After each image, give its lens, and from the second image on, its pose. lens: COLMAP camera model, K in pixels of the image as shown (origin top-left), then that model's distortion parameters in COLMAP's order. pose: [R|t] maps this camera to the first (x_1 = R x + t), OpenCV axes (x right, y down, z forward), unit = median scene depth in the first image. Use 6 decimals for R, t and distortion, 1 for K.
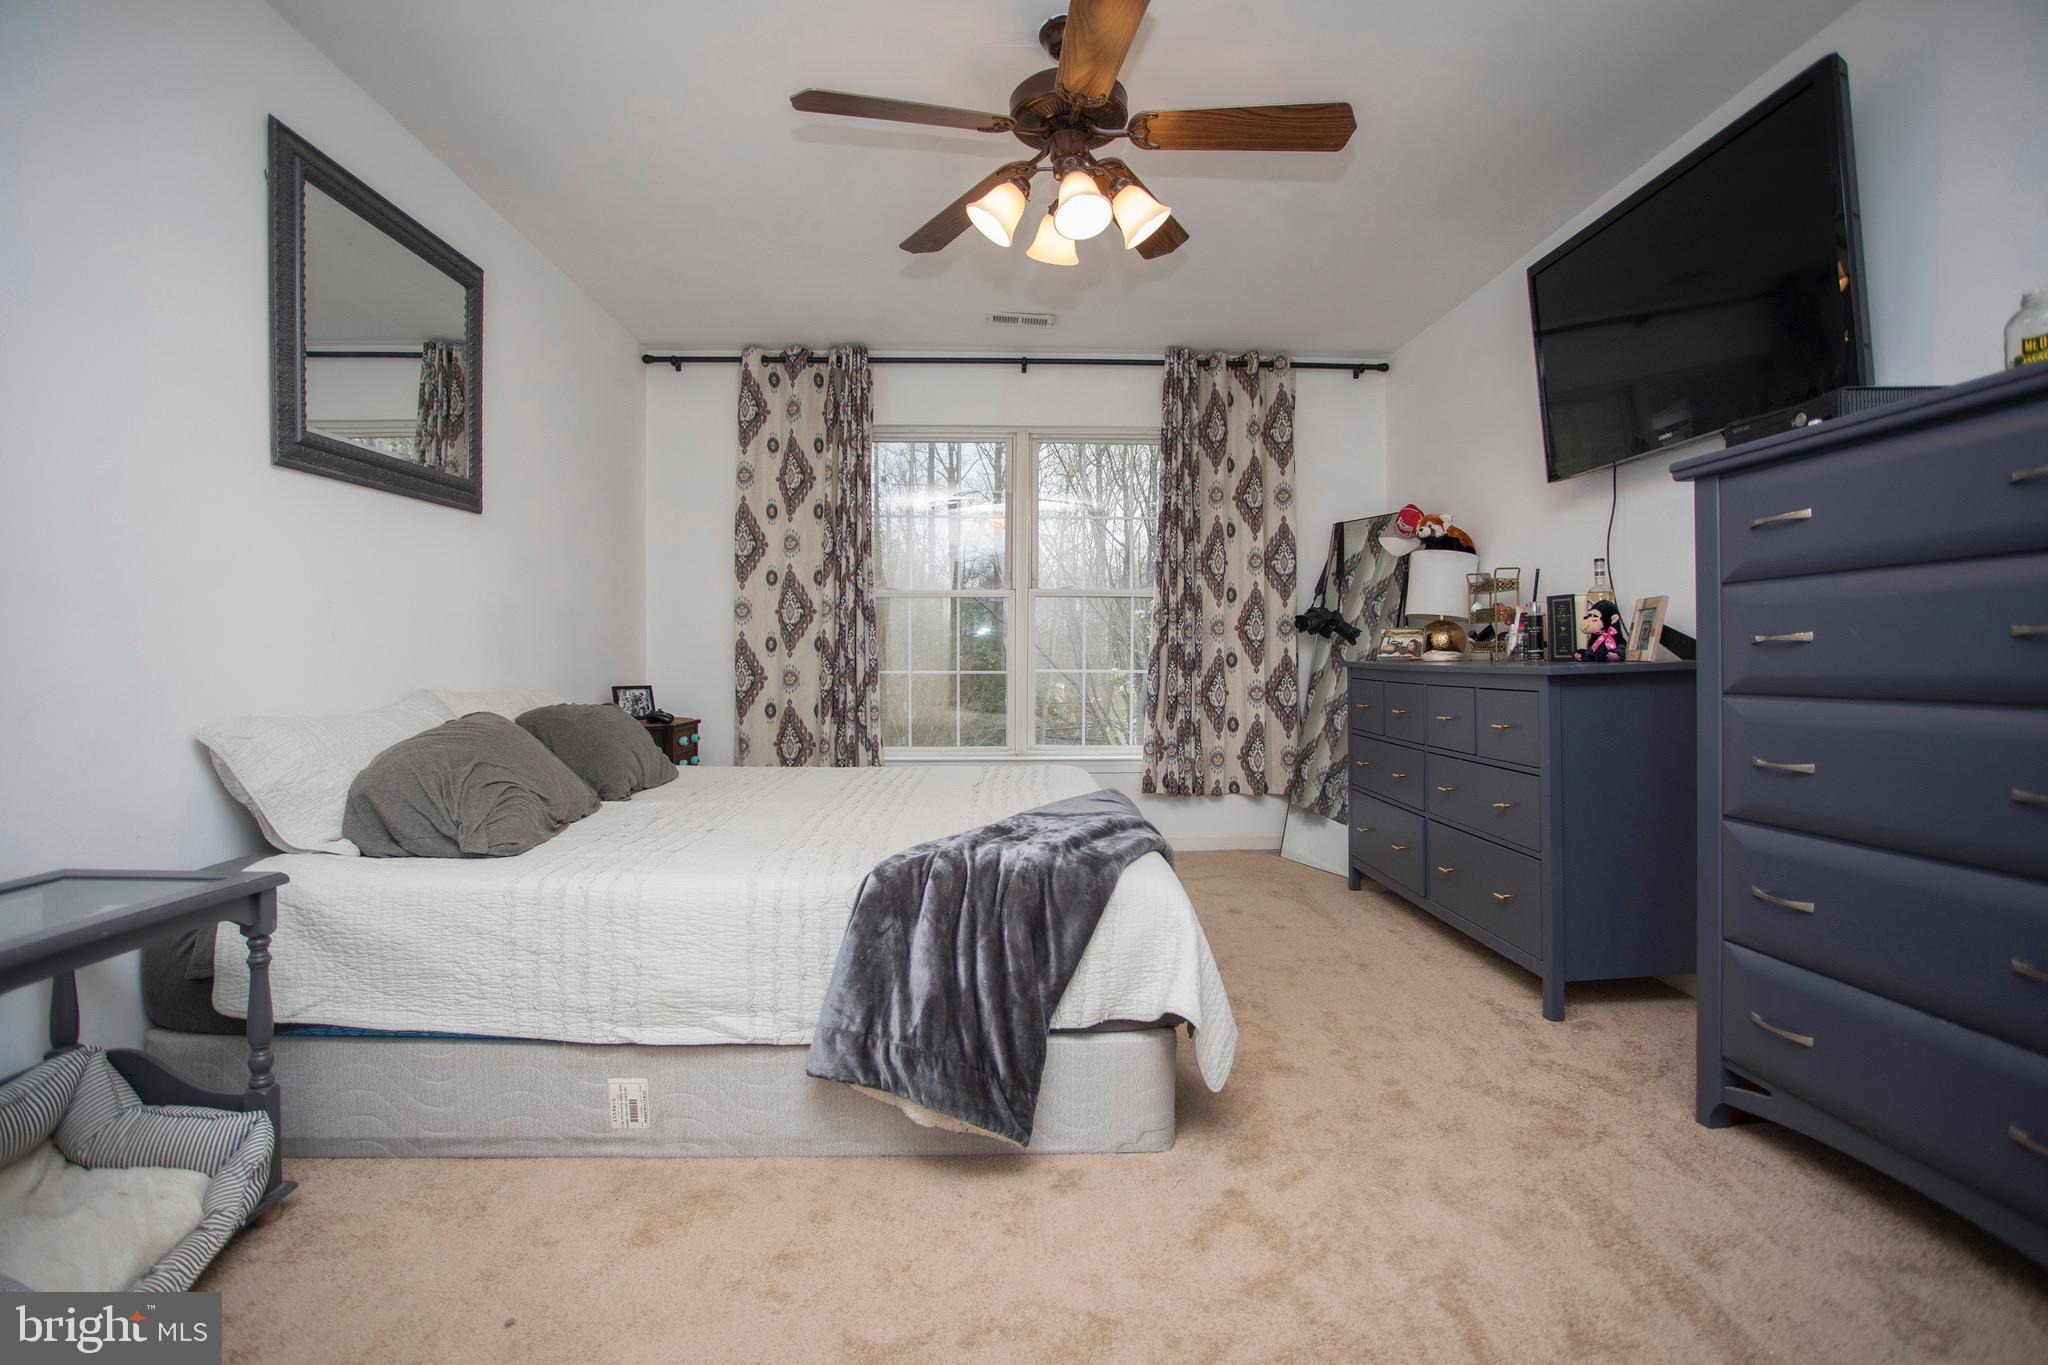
lens RADIAL K [[991.4, 0, 1019.1], [0, 991.4, 677.8], [0, 0, 1]] dist [-0.073519, 0.033939]
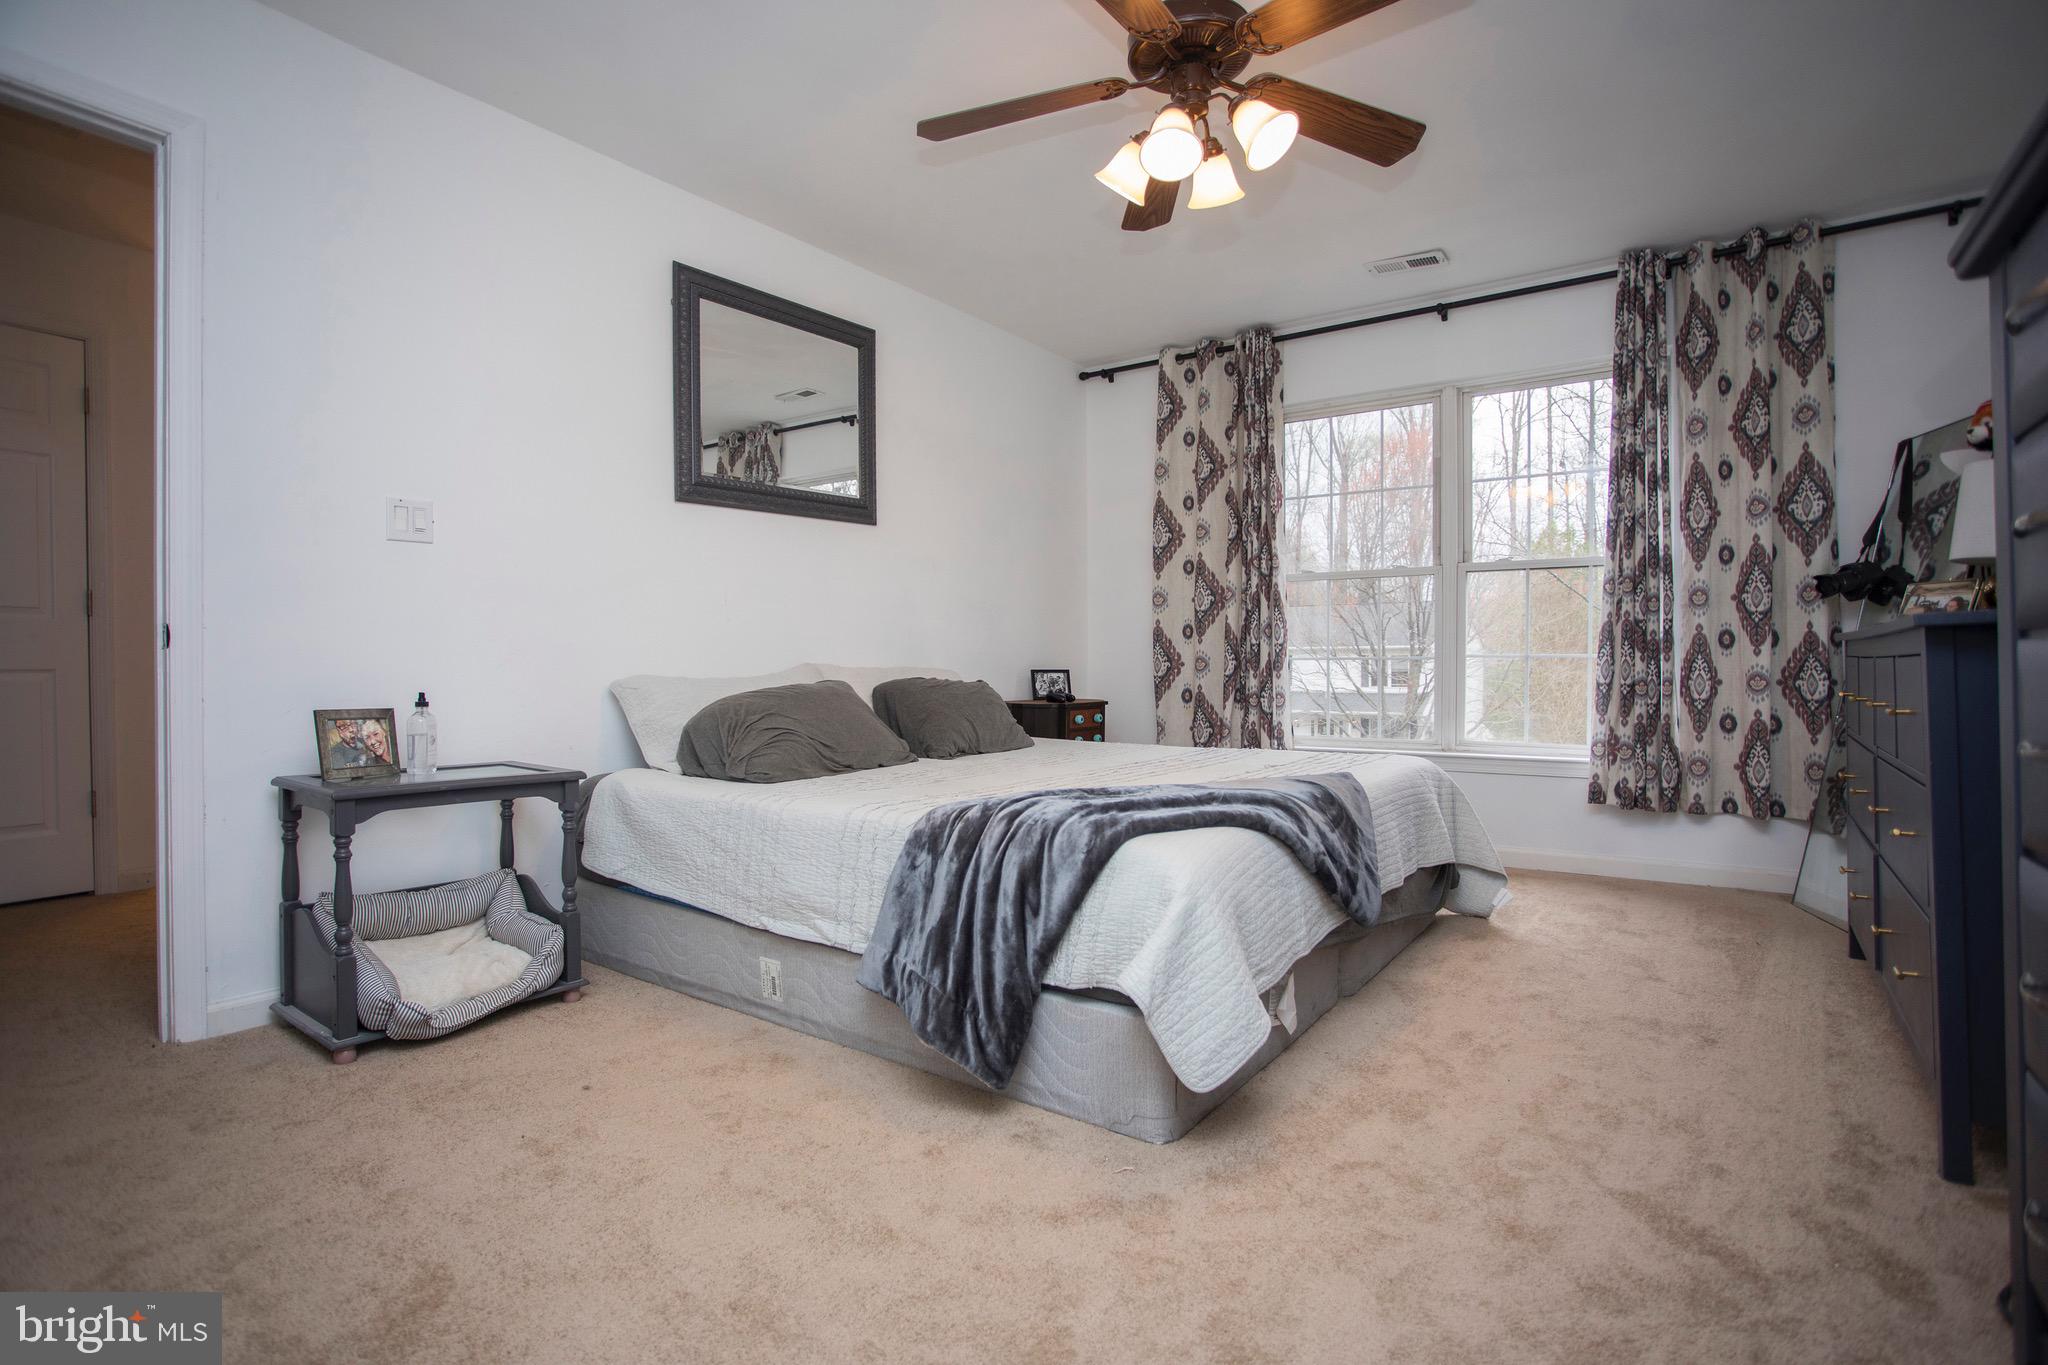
lens RADIAL K [[991.4, 0, 1019.1], [0, 991.4, 677.8], [0, 0, 1]] dist [-0.073519, 0.033939]
pose [[0.787432, 0.004635, -0.616385, 0.250840], [-0.008705, 0.999956, -0.003601, 0.020015], [0.616340, 0.008201, 0.787437, 0.077254]]
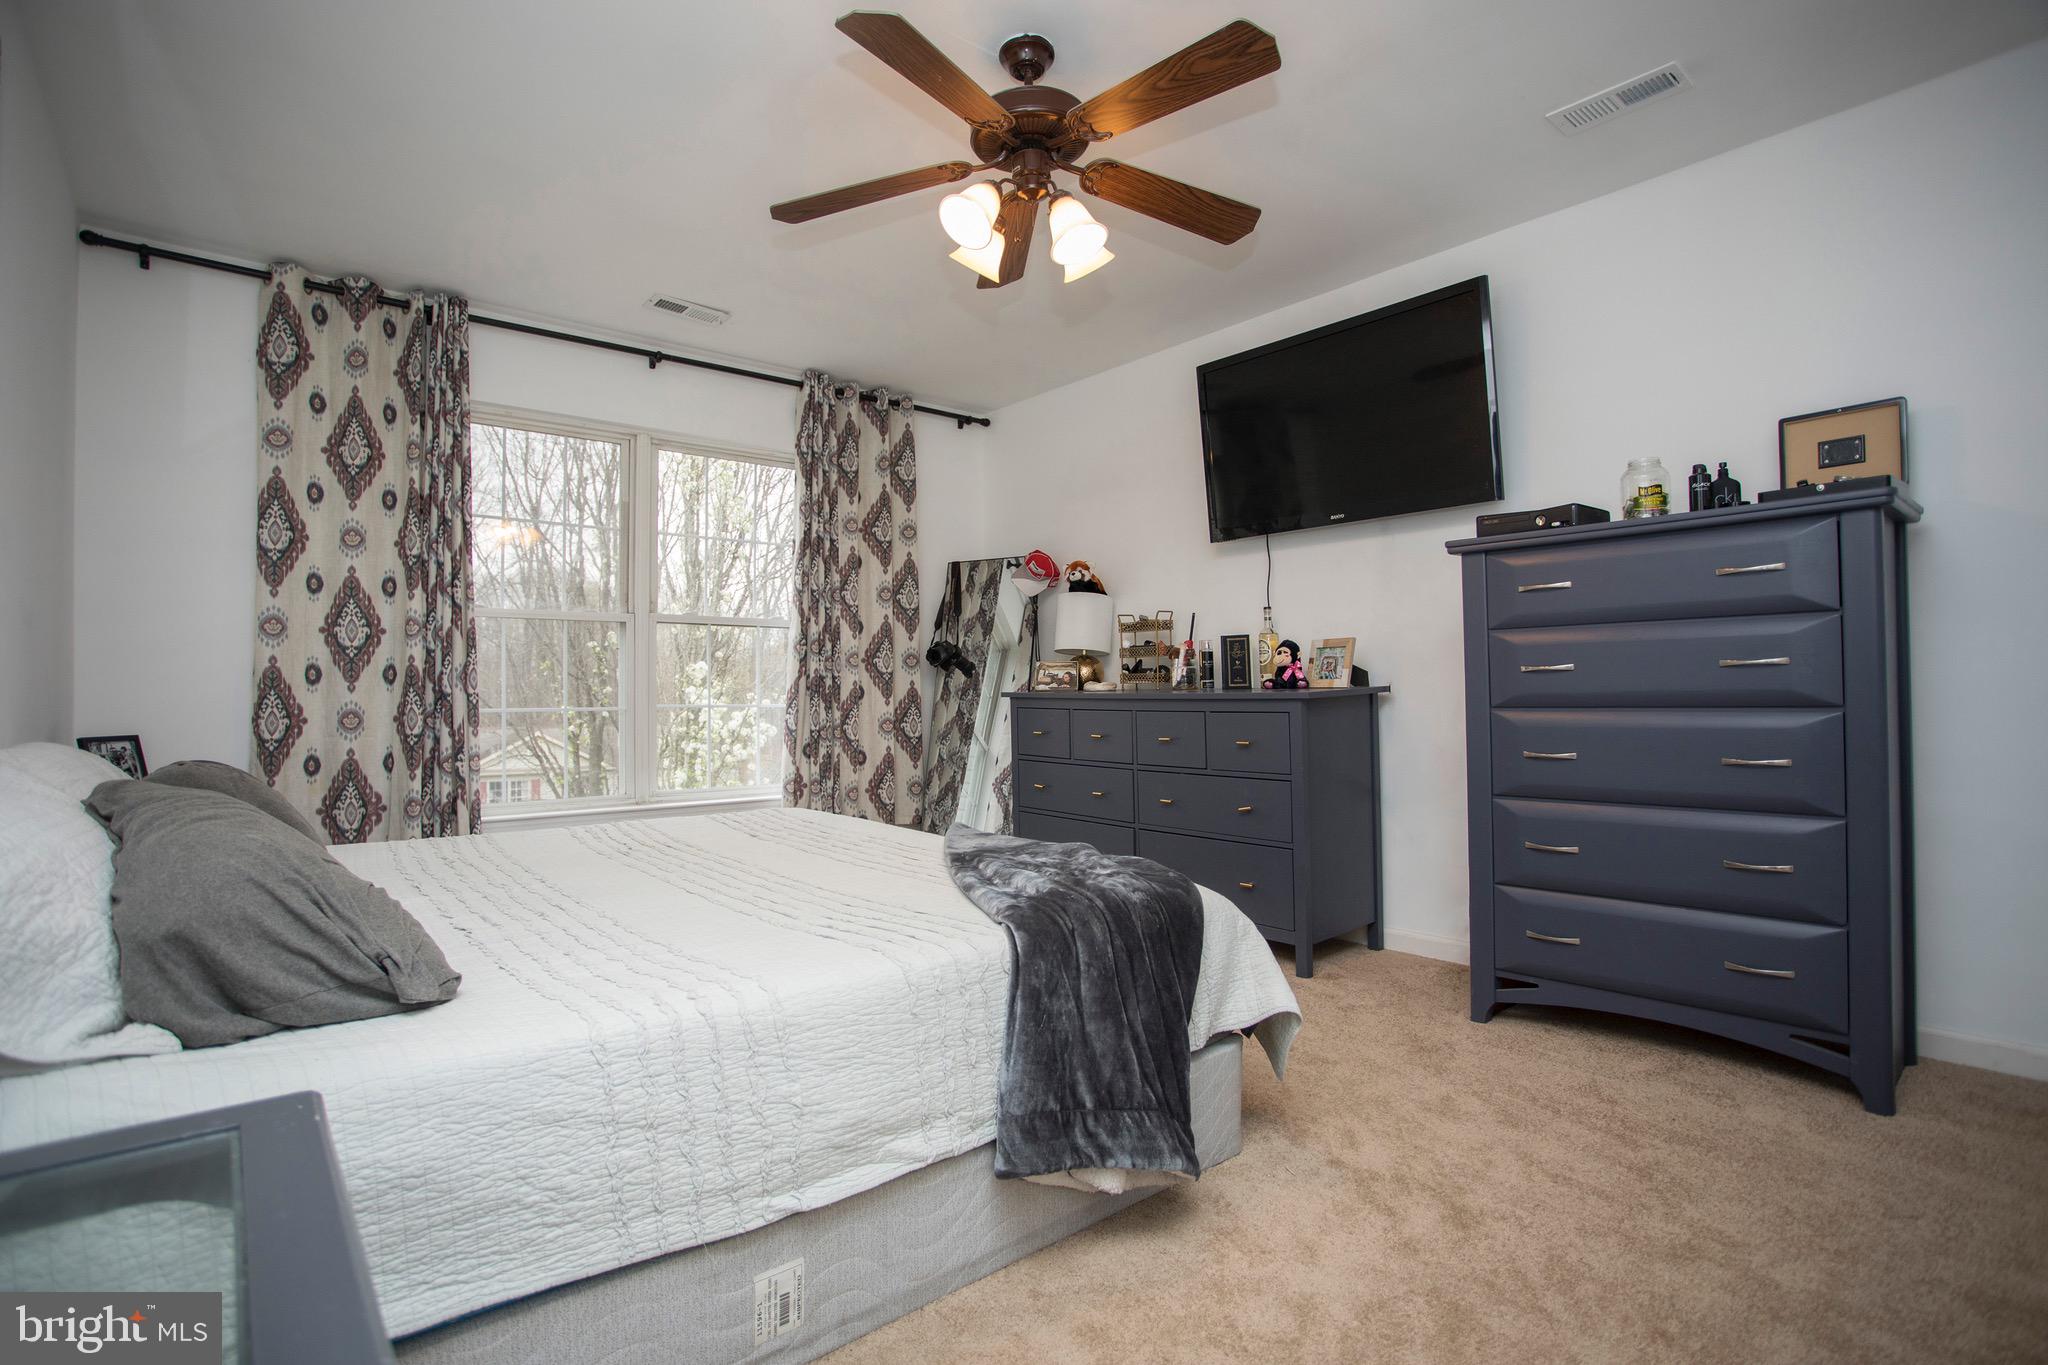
lens RADIAL K [[991.4, 0, 1019.1], [0, 991.4, 677.8], [0, 0, 1]] dist [-0.073519, 0.033939]
pose [[0.789019, 0.003003, 0.614362, -0.278983], [0.020234, 0.999319, -0.030872, 0.001021], [-0.614036, 0.036790, 0.788420, 0.123090]]
